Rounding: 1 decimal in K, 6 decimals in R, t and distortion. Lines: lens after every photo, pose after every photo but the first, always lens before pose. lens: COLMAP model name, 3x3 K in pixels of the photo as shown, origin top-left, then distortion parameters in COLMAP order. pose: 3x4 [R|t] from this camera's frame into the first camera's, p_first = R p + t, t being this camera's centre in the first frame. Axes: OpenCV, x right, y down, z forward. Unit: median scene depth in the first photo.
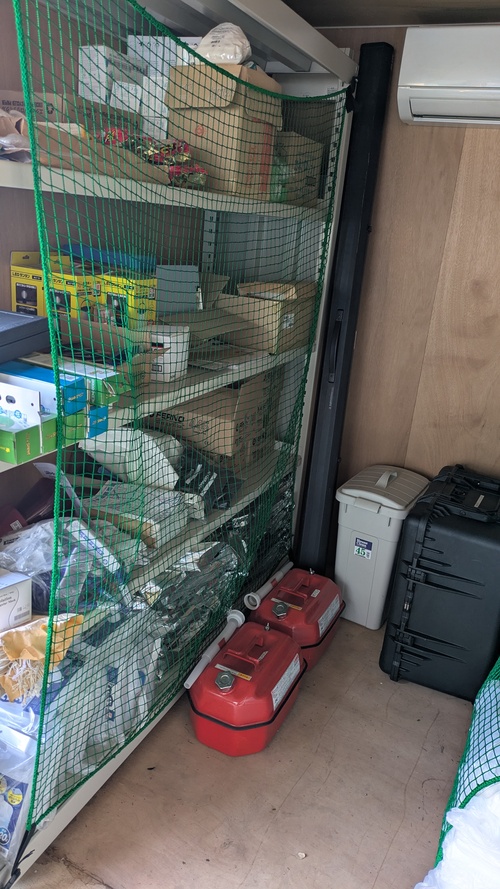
lens RADIAL K [[665.7, 0, 245.5], [0, 665.7, 448.5], [0, 0, 1]] dist [0.050287, -0.035144]
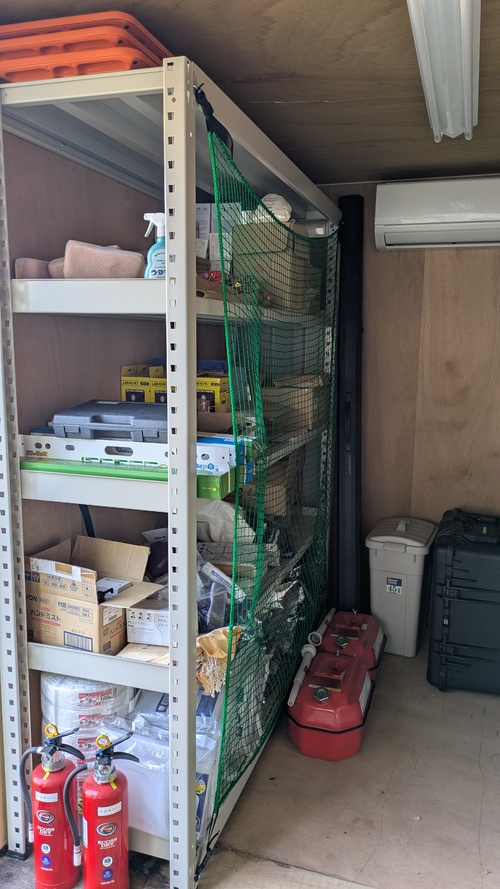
lens RADIAL K [[665.7, 0, 252.2], [0, 665.7, 452.8], [0, 0, 1]] dist [0.050287, -0.035144]
pose [[0.987901, -0.101334, 0.117404, -0.218764], [0.118250, 0.981975, -0.147449, 0.072564], [-0.100346, 0.159548, 0.982077, -0.209841]]
